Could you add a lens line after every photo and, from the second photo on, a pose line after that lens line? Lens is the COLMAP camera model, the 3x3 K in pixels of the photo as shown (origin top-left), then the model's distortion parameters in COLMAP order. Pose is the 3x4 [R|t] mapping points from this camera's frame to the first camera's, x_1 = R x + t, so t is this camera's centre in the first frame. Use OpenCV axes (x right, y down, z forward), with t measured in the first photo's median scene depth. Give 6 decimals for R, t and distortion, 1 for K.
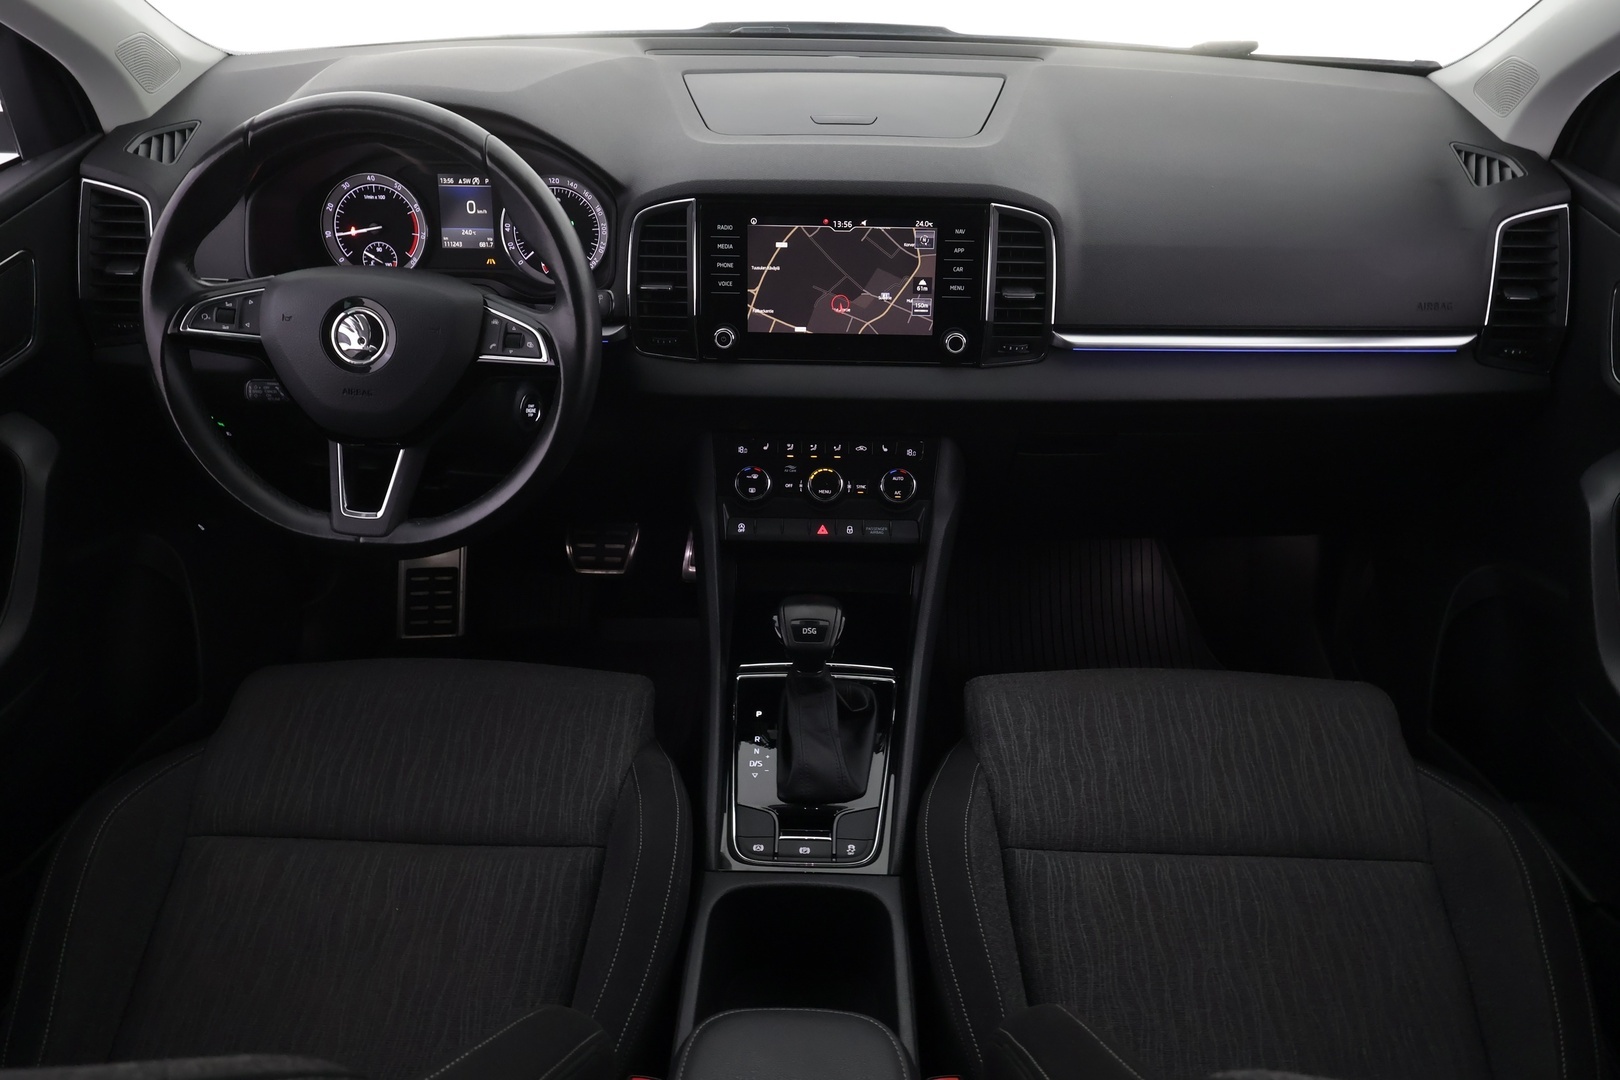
lens RADIAL K [[1106.3, 0, 811.5], [0, 1106.3, 551.7], [0, 0, 1]] dist [0.003310, -0.000247]
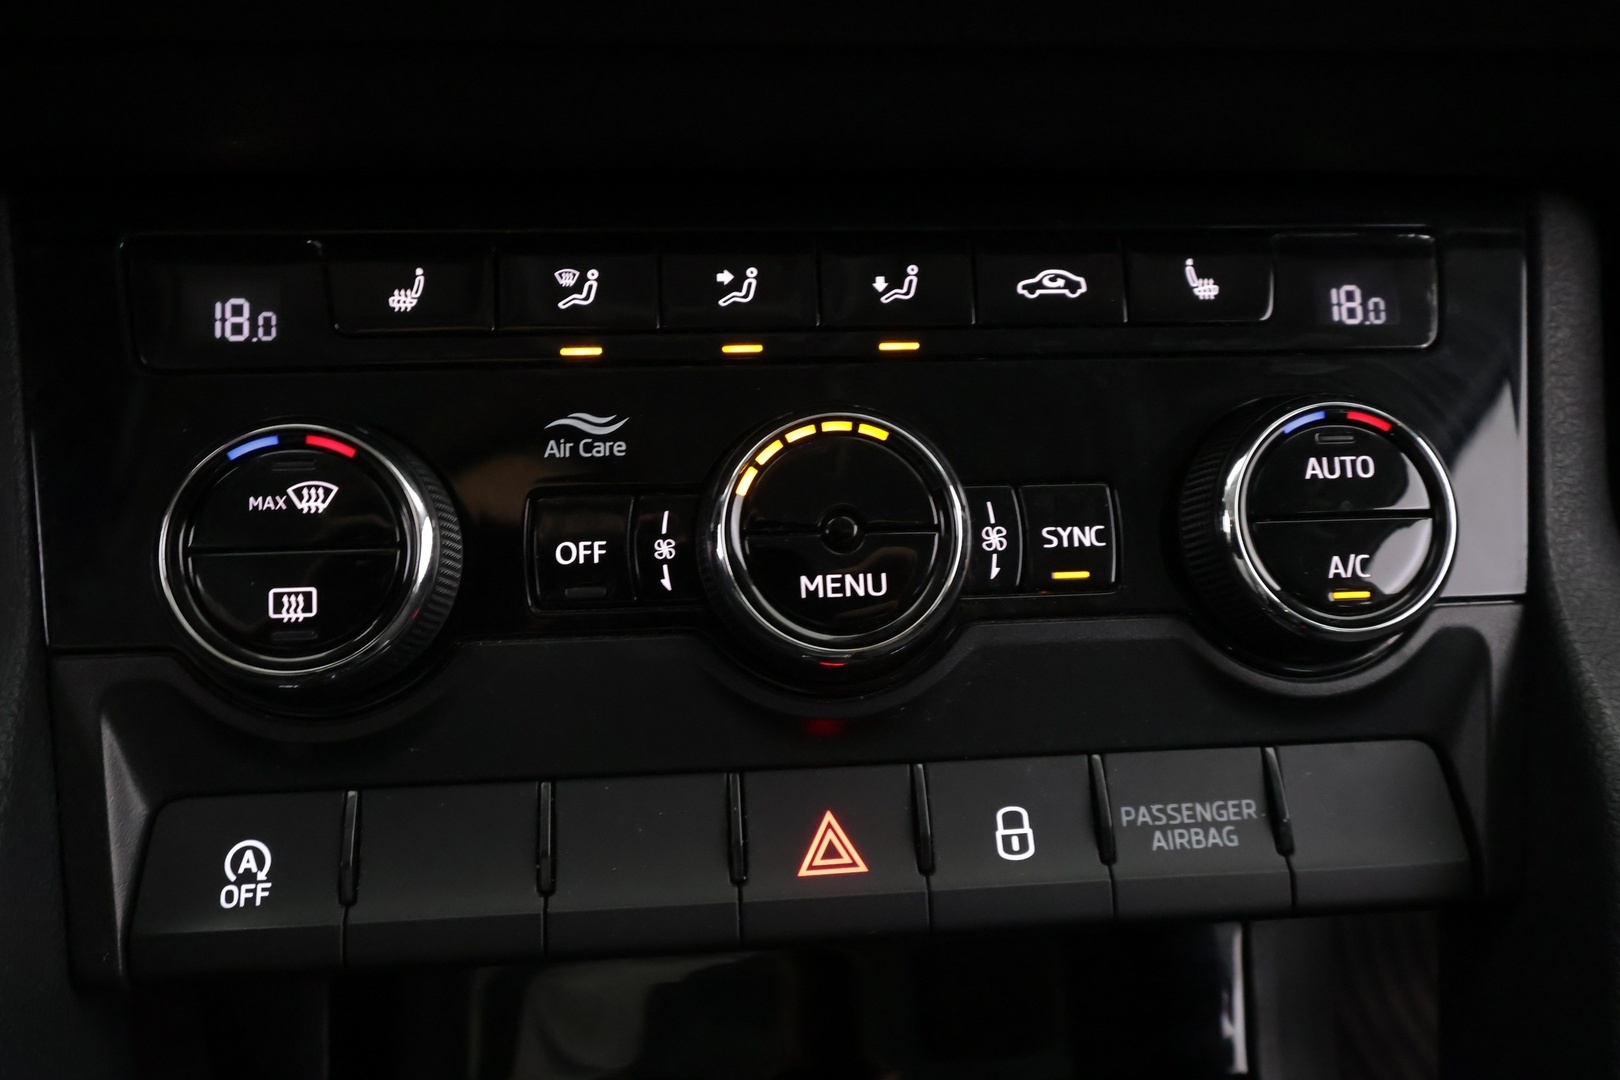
lens RADIAL K [[1272.2, 0, 809.5], [0, 1272.2, 538.6], [0, 0, 1]] dist [-0.008372, 0.004410]
pose [[0.989217, -0.047605, 0.138507, -0.013763], [0.055951, 0.996805, -0.057000, -0.050638], [-0.135351, 0.064135, 0.988720, 0.835887]]
